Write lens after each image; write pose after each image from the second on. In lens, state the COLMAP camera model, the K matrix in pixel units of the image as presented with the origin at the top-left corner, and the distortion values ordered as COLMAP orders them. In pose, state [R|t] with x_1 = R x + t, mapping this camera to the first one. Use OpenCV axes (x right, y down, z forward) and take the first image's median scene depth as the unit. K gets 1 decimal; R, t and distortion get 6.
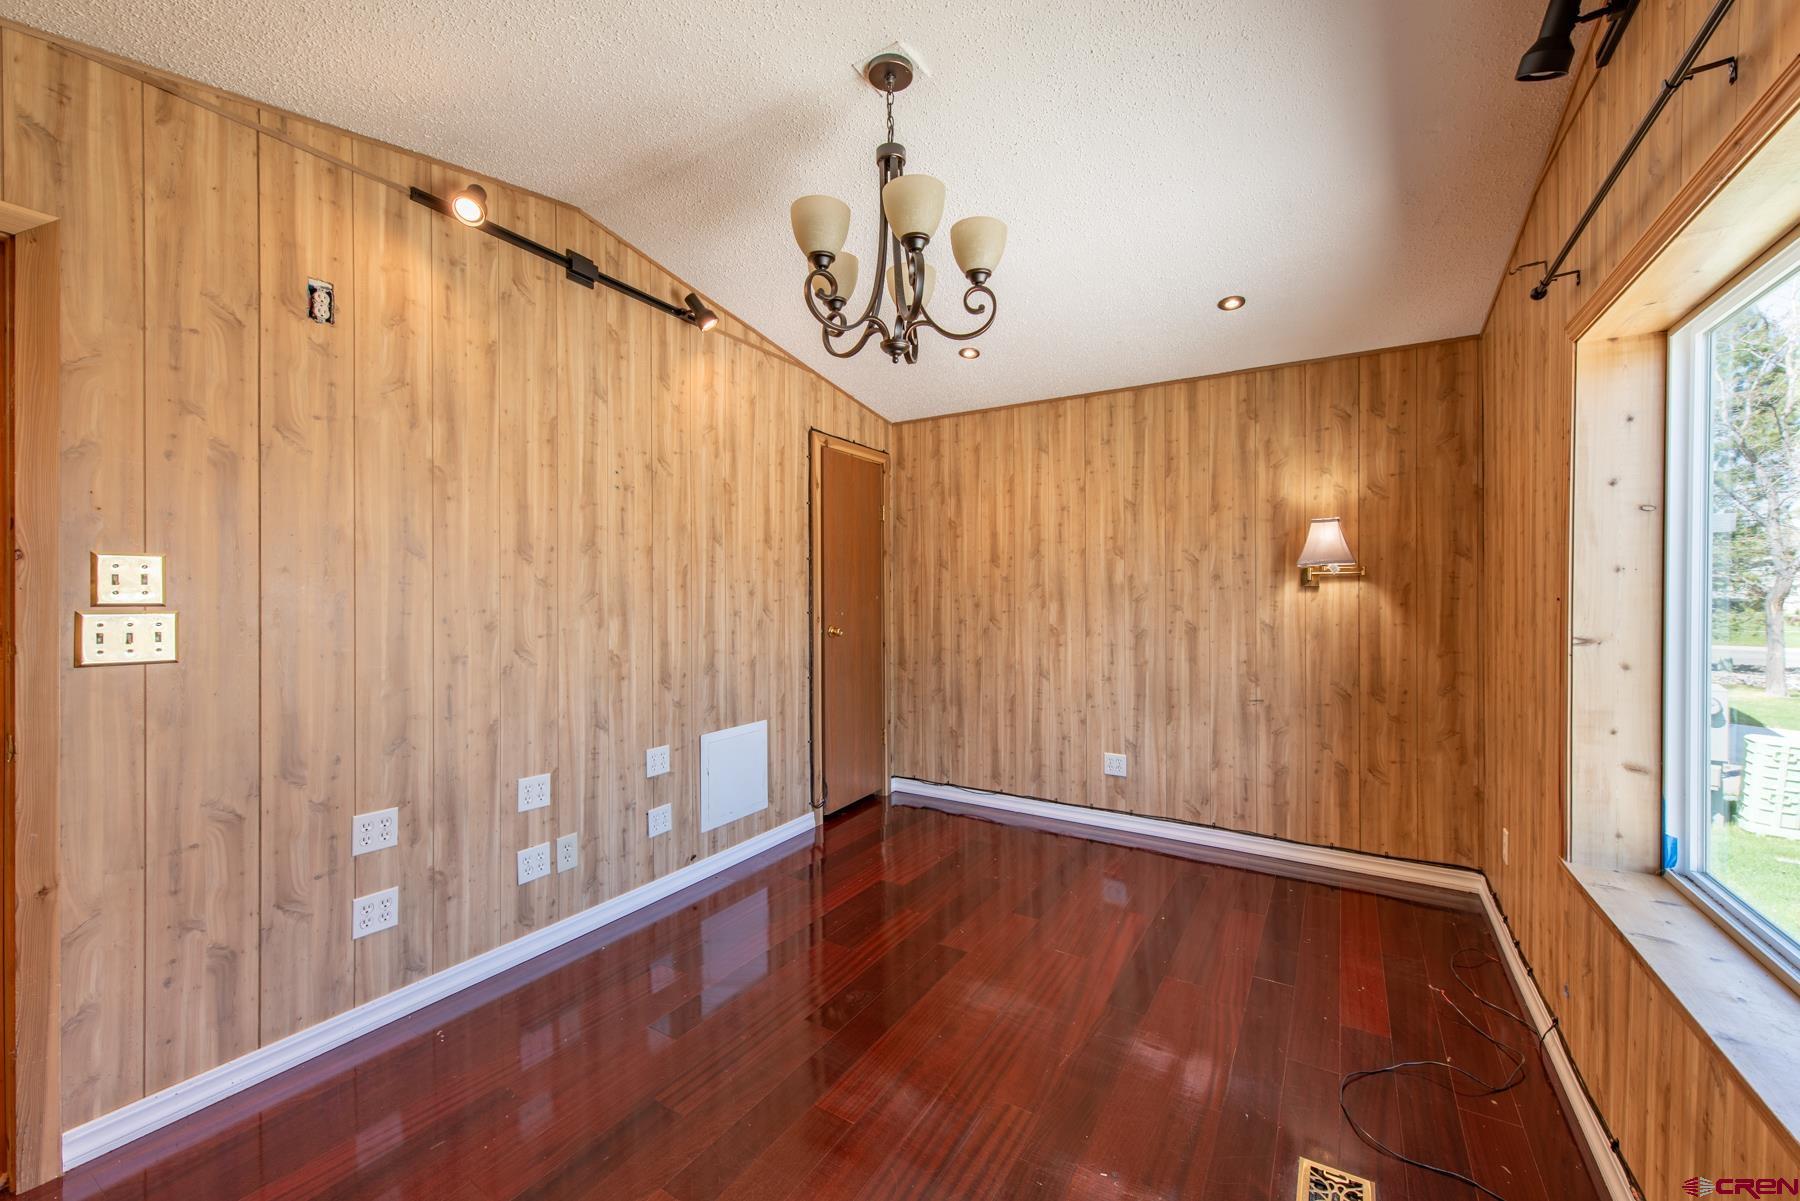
lens RADIAL K [[703.2, 0, 900.0], [0, 703.2, 600.5], [0, 0, 1]] dist [0.013195, -0.005035]
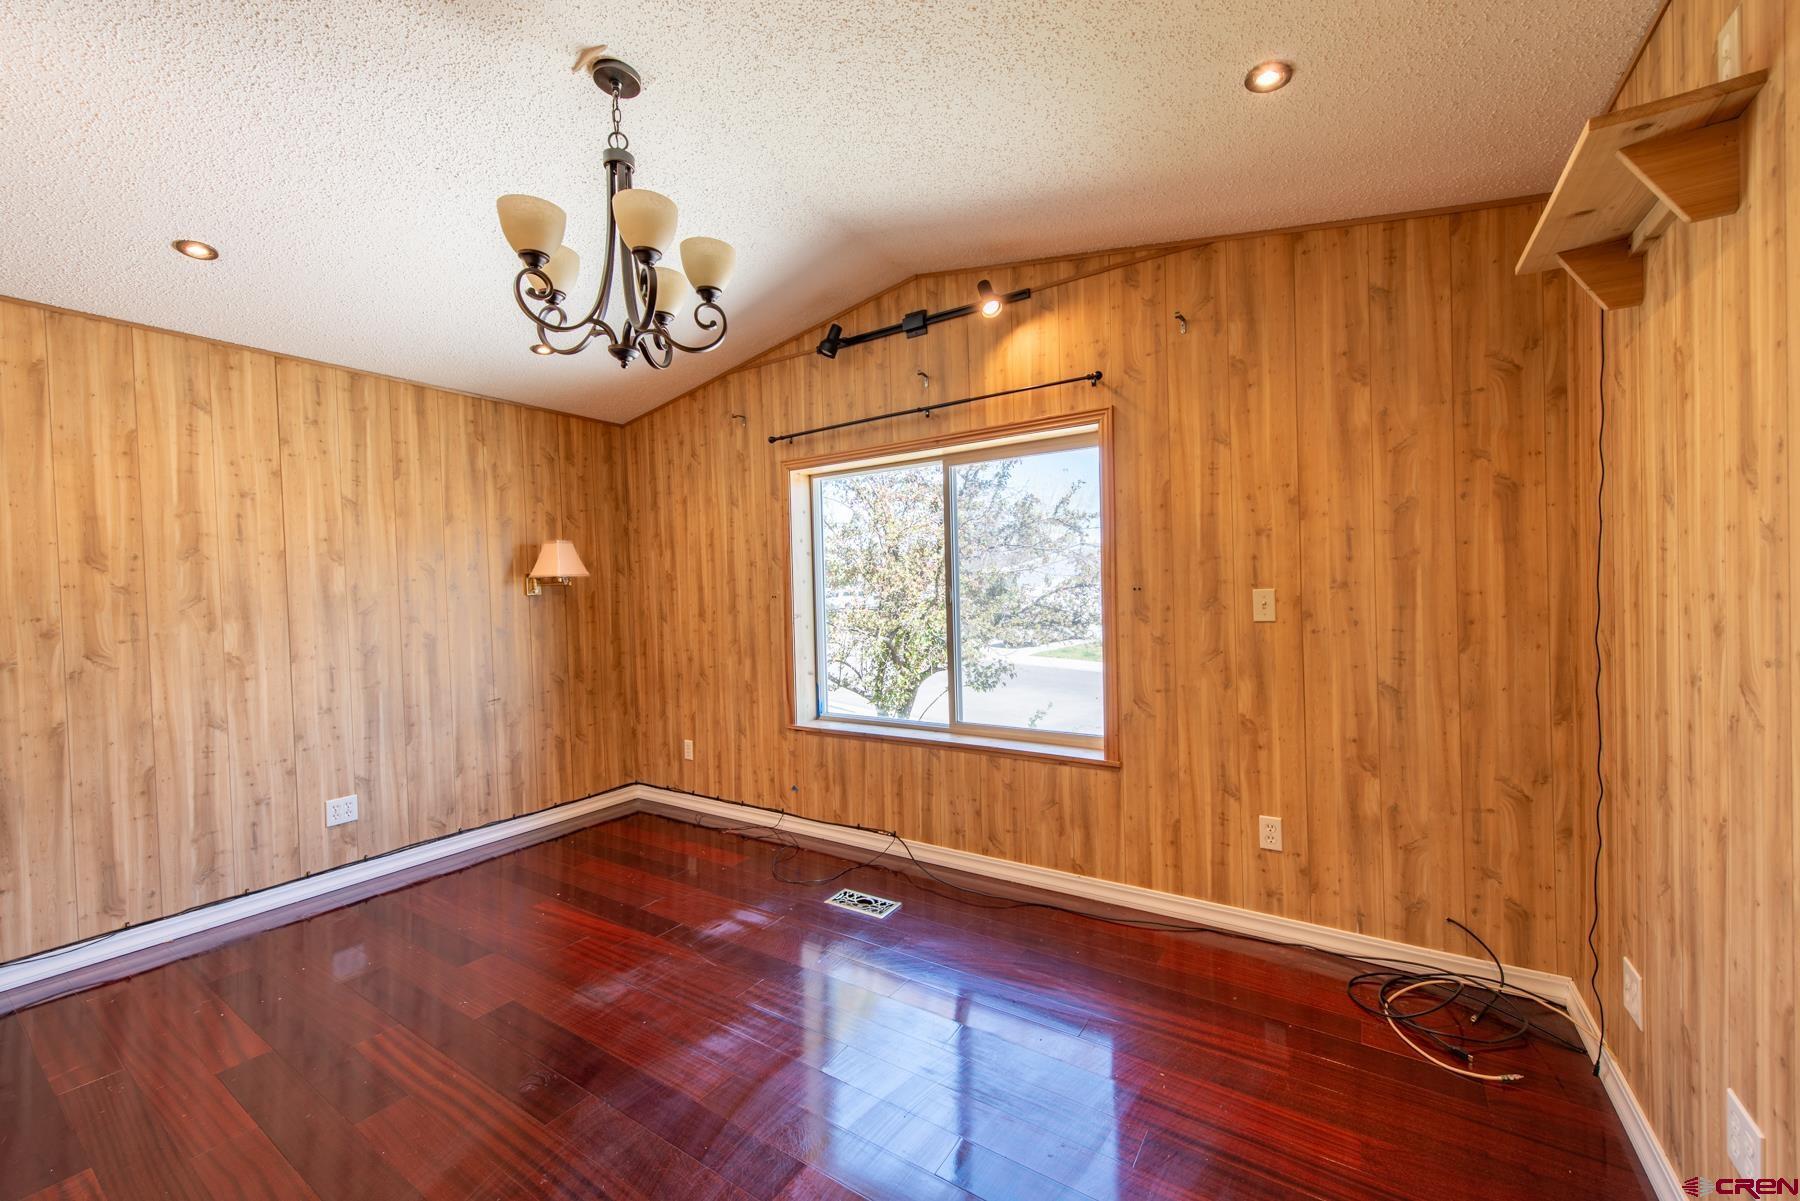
lens RADIAL K [[703.2, 0, 900.0], [0, 703.2, 600.5], [0, 0, 1]] dist [0.013195, -0.005035]
pose [[0.028874, -0.016716, 0.999443, -0.541704], [0.038531, 0.999136, 0.015598, -0.004855], [-0.998840, 0.038059, 0.029493, 0.318230]]
